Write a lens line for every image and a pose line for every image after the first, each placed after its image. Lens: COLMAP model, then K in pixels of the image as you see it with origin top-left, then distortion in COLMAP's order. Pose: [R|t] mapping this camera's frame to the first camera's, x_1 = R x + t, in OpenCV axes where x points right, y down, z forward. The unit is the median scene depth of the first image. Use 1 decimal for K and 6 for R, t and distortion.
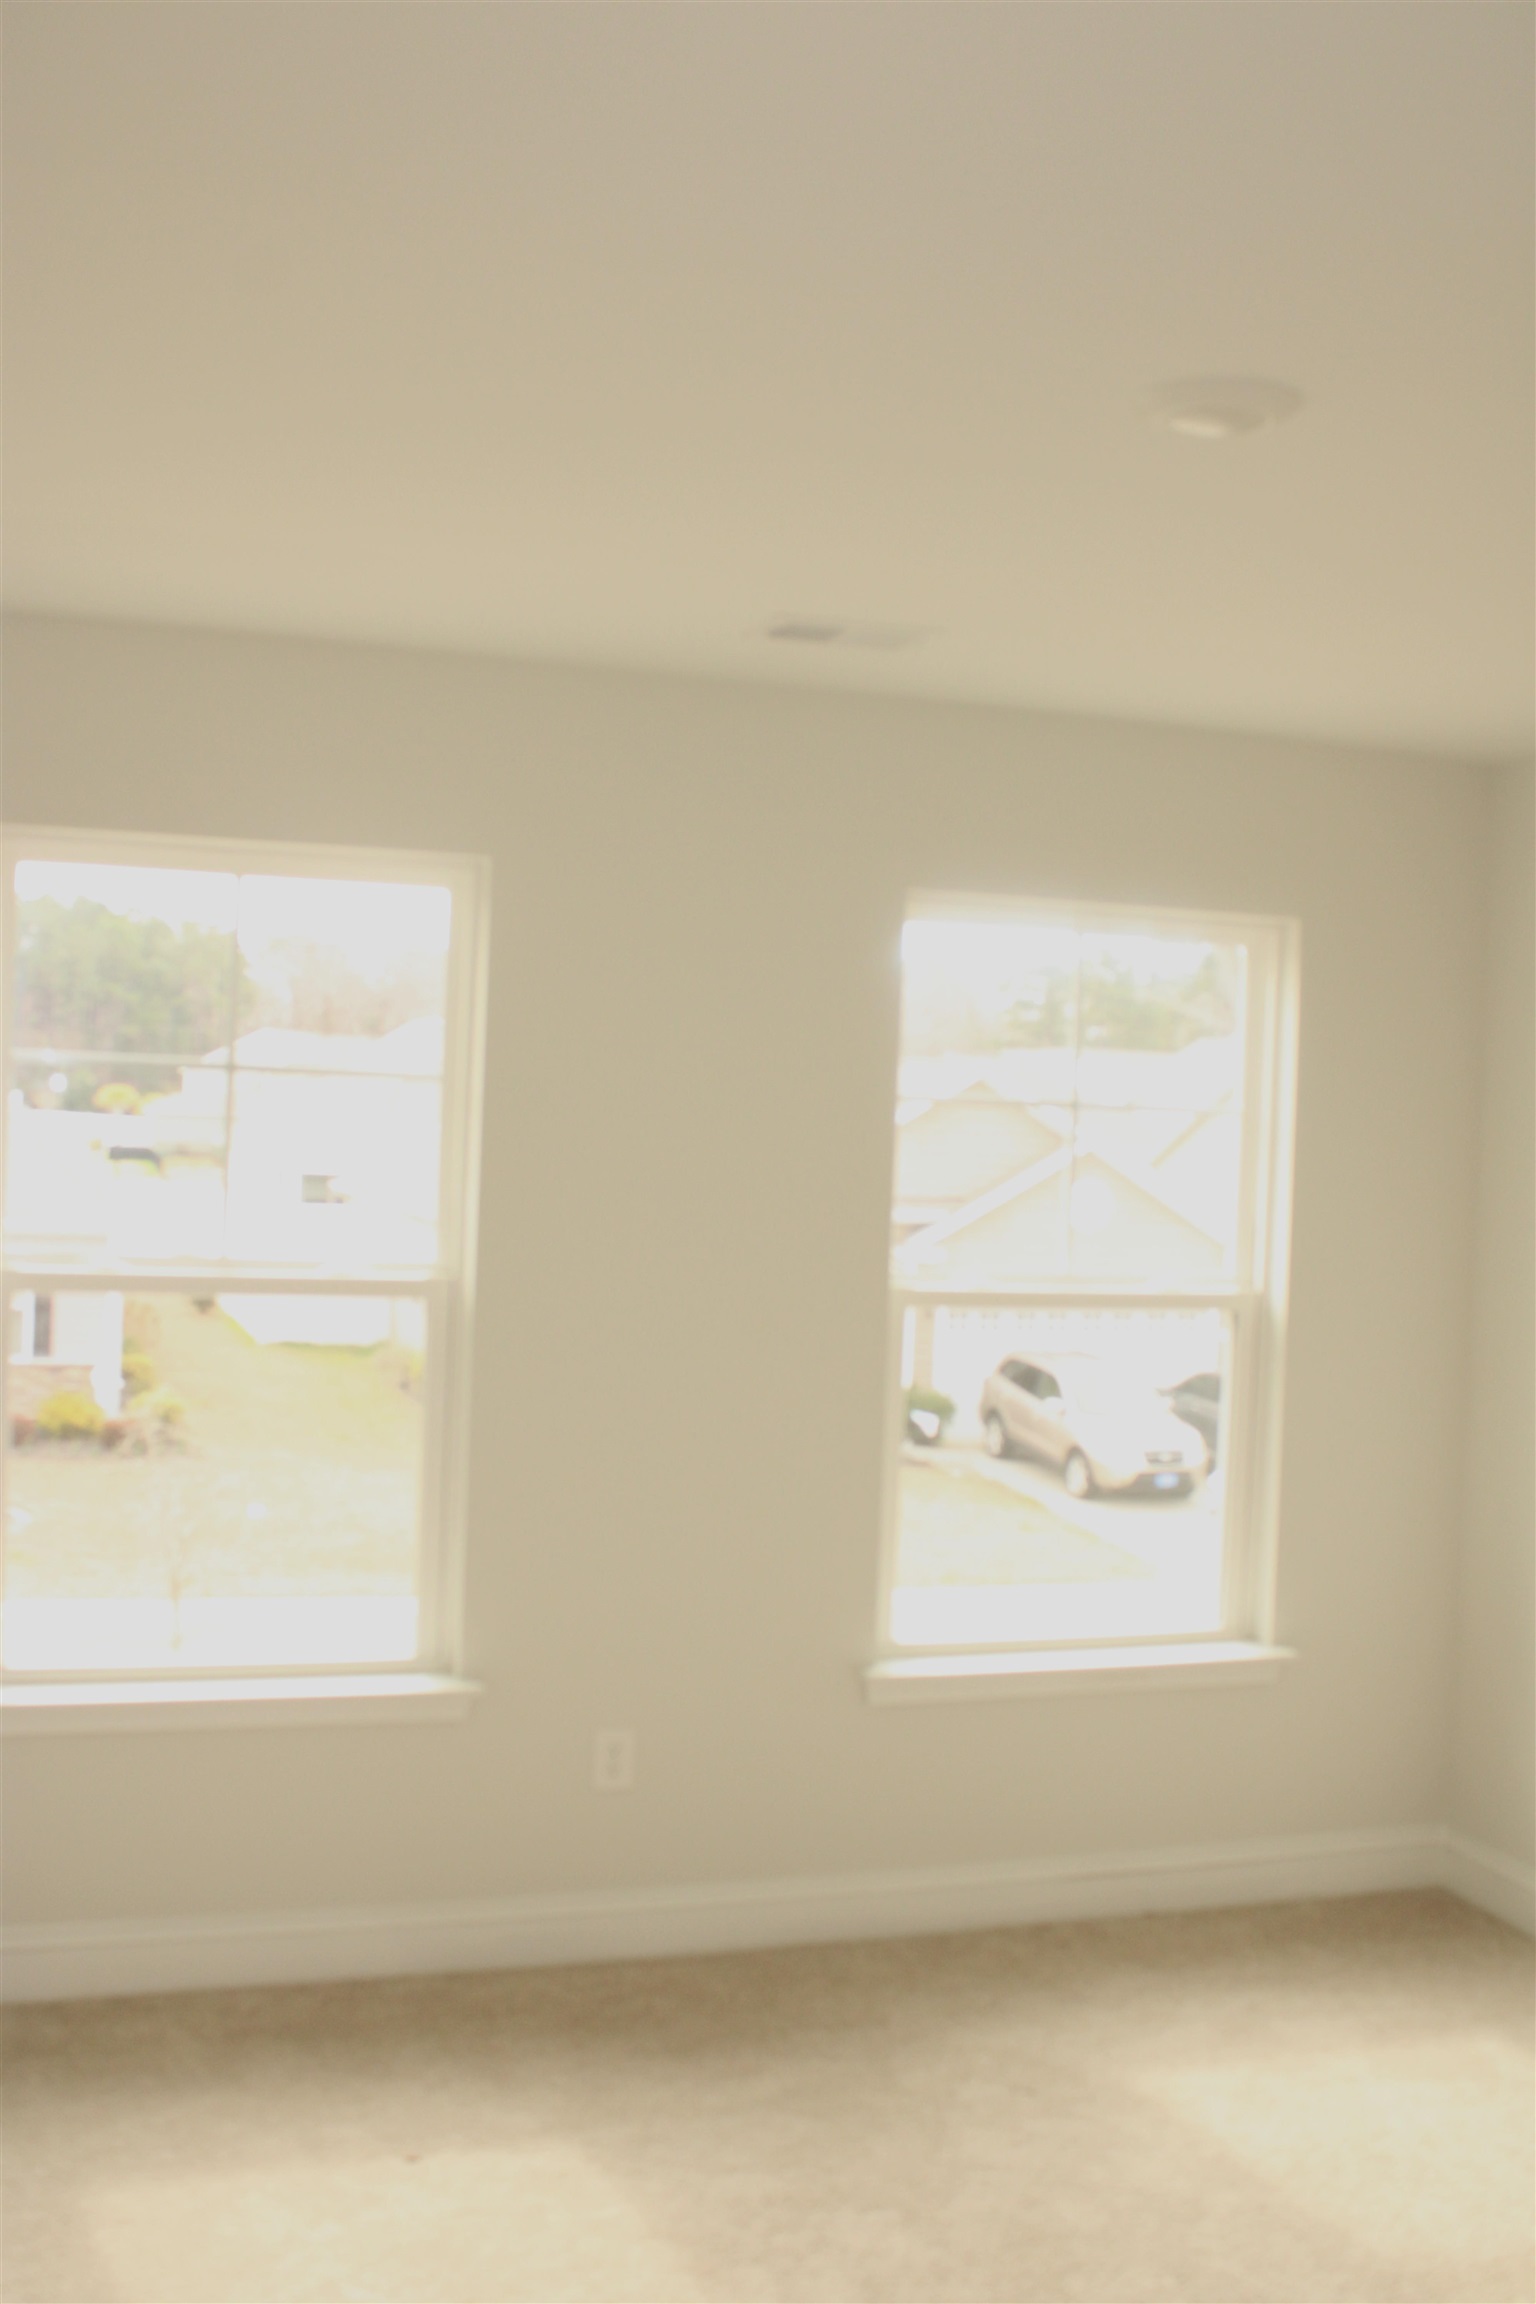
lens RADIAL K [[2226.0, 0, 768.0], [0, 2226.0, 1152.0], [0, 0, 1]] dist [0.005060, 0.002386]
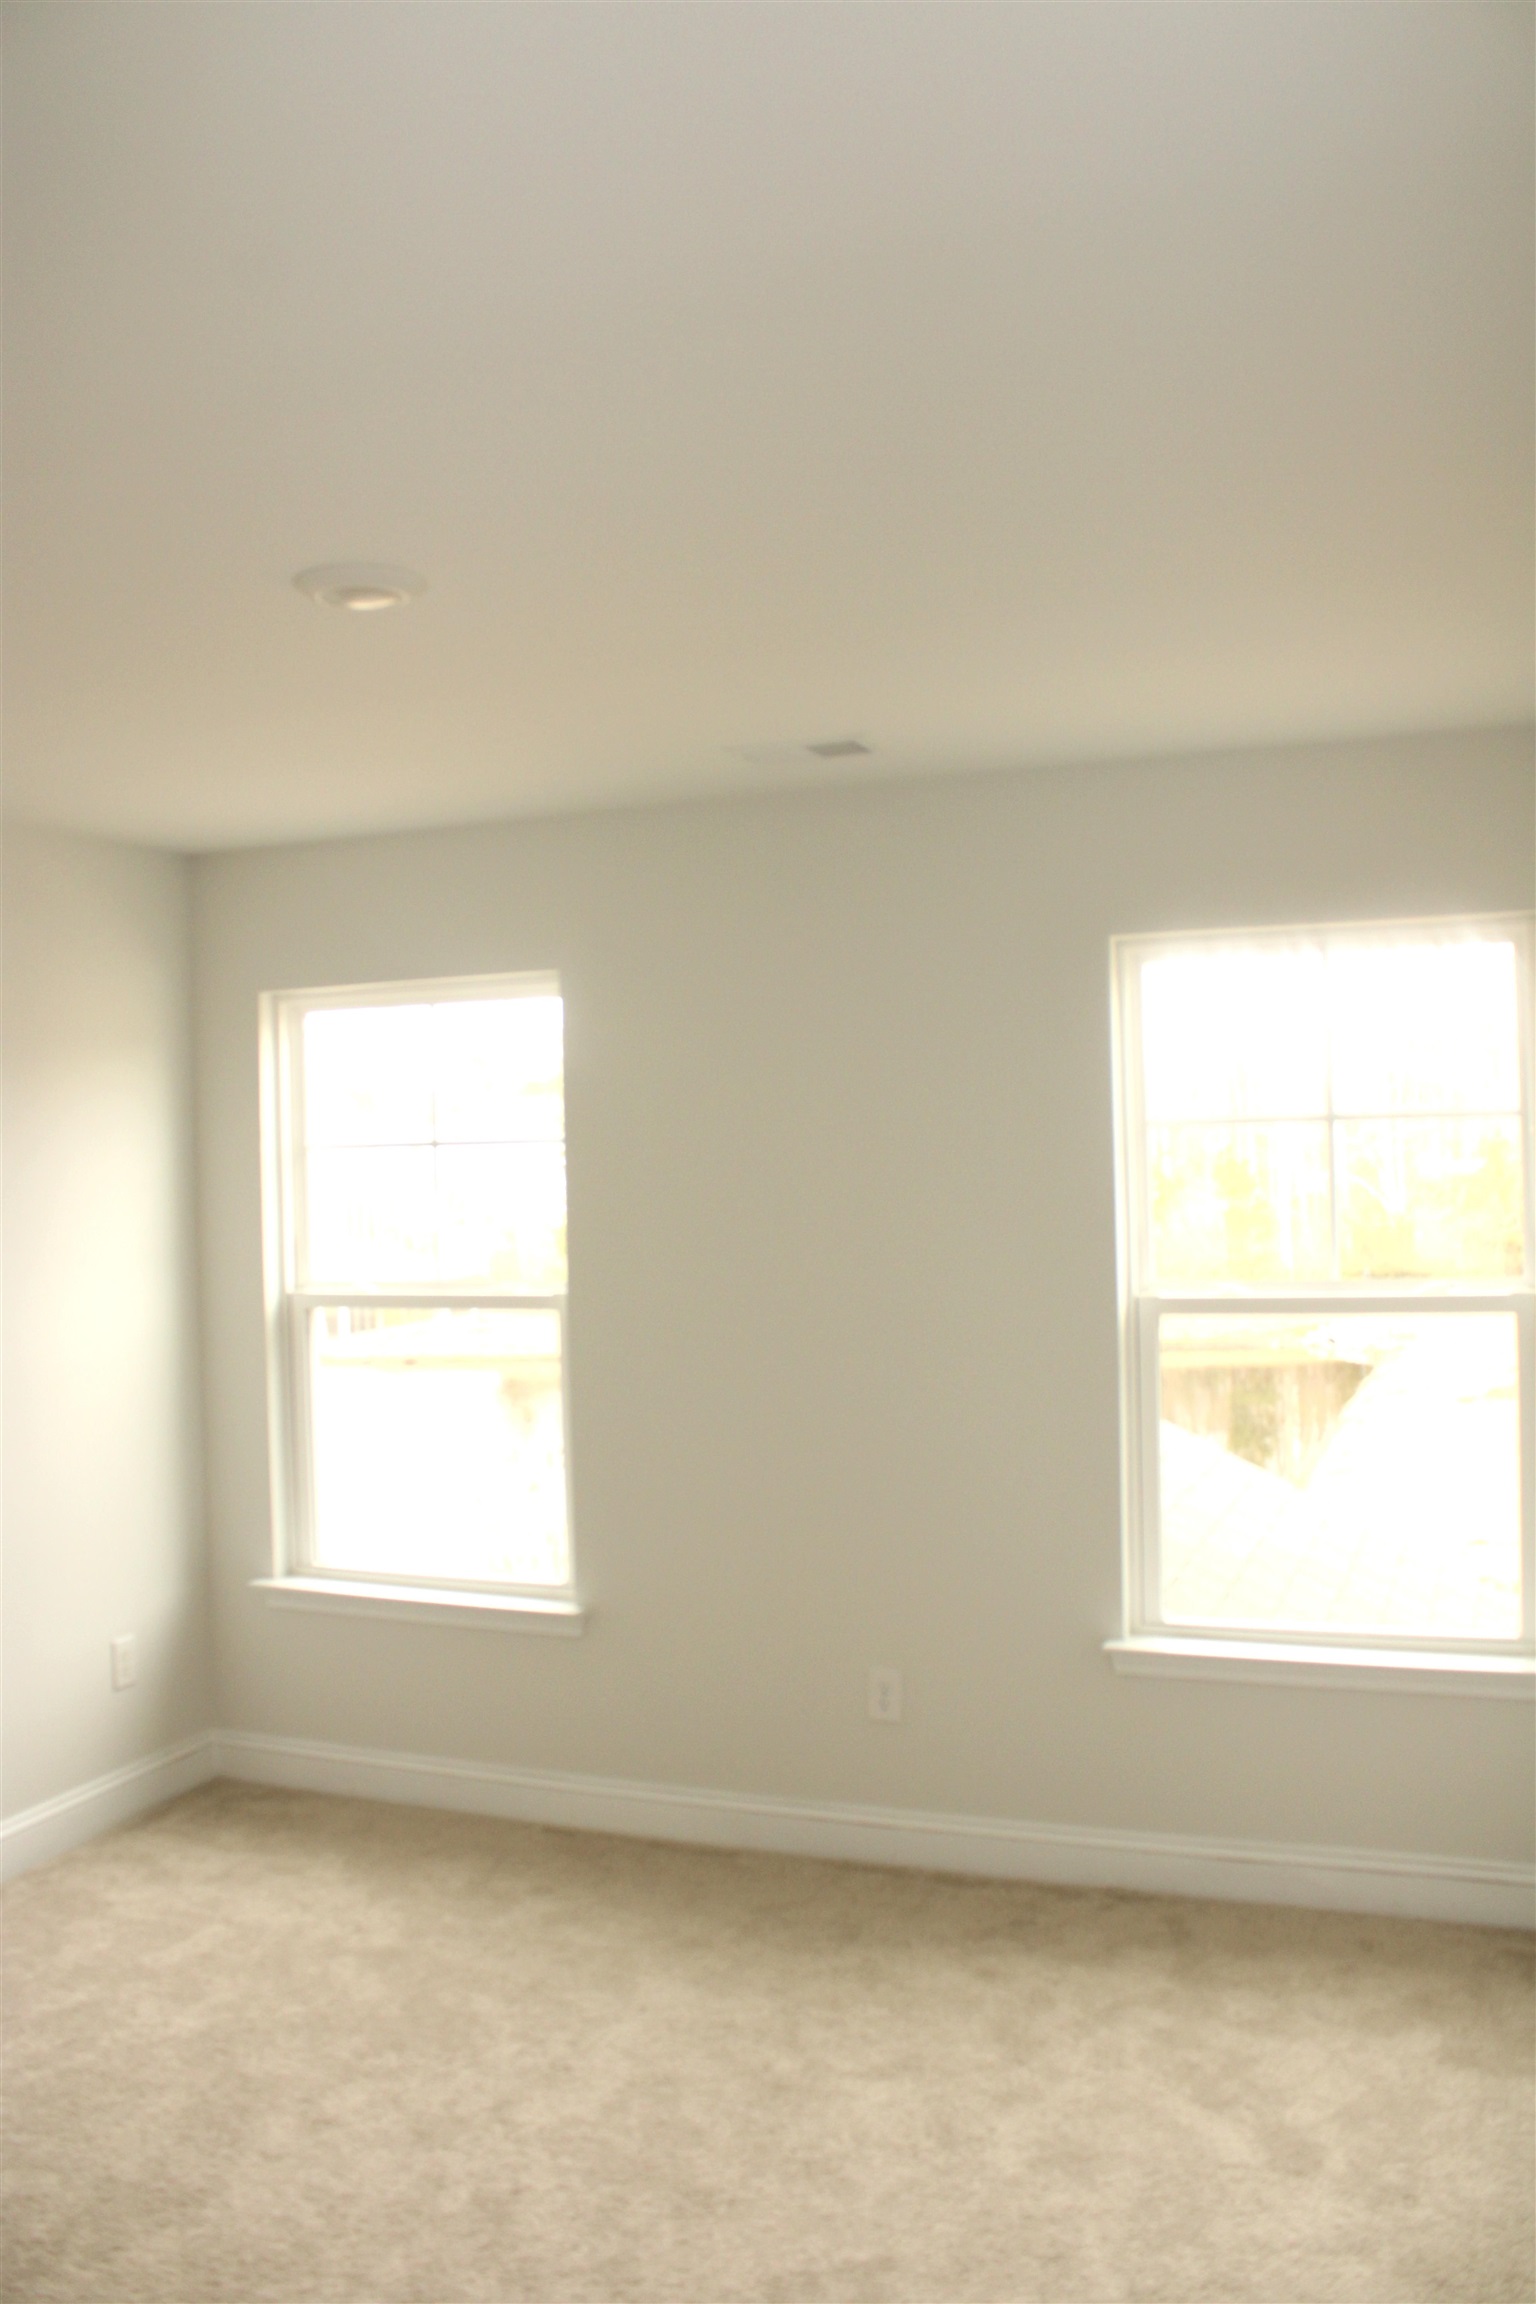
lens RADIAL K [[1950.8, 0, 768.0], [0, 1950.8, 1152.0], [0, 0, 1]] dist [-0.114332, 0.000867]
pose [[0.791143, -0.062839, -0.608395, 0.530093], [0.048414, 0.998021, -0.040126, 0.020377], [0.609712, 0.002290, 0.792620, 0.141750]]
